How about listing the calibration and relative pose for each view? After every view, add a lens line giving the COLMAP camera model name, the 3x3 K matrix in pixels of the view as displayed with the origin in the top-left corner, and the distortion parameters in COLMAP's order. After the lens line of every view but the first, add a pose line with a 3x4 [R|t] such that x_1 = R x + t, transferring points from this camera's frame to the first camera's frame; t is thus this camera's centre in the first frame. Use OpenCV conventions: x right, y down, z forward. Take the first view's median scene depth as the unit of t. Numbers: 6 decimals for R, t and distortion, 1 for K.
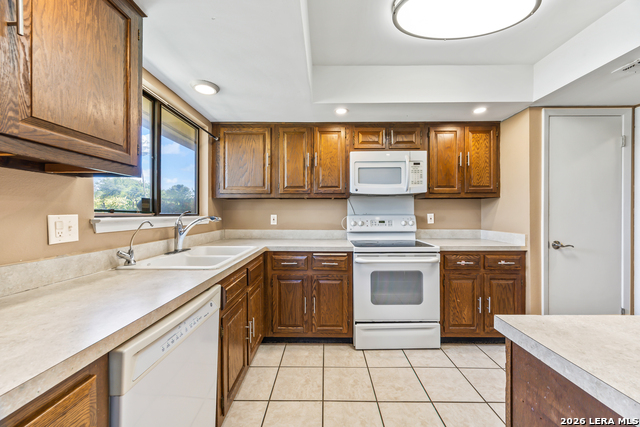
lens RADIAL K [[247.0, 0, 330.3], [0, 247.0, 214.3], [0, 0, 1]] dist [-0.003789, 0.000090]
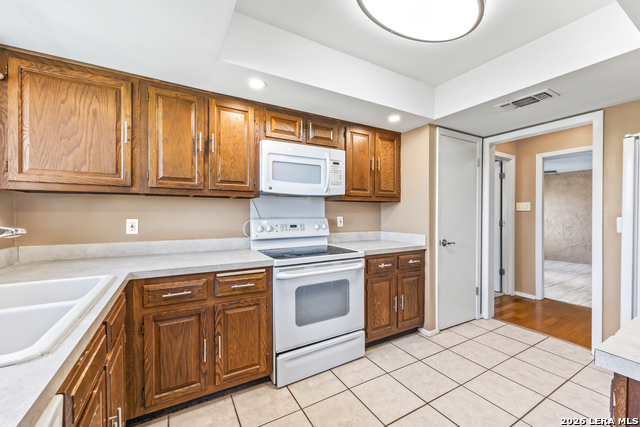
lens RADIAL K [[247.0, 0, 337.2], [0, 247.0, 215.9], [0, 0, 1]] dist [-0.003789, 0.000090]
pose [[0.853894, -0.003886, 0.520433, -0.132722], [0.002224, 0.999990, 0.003816, -0.010045], [-0.520443, -0.002101, 0.853894, 0.203015]]
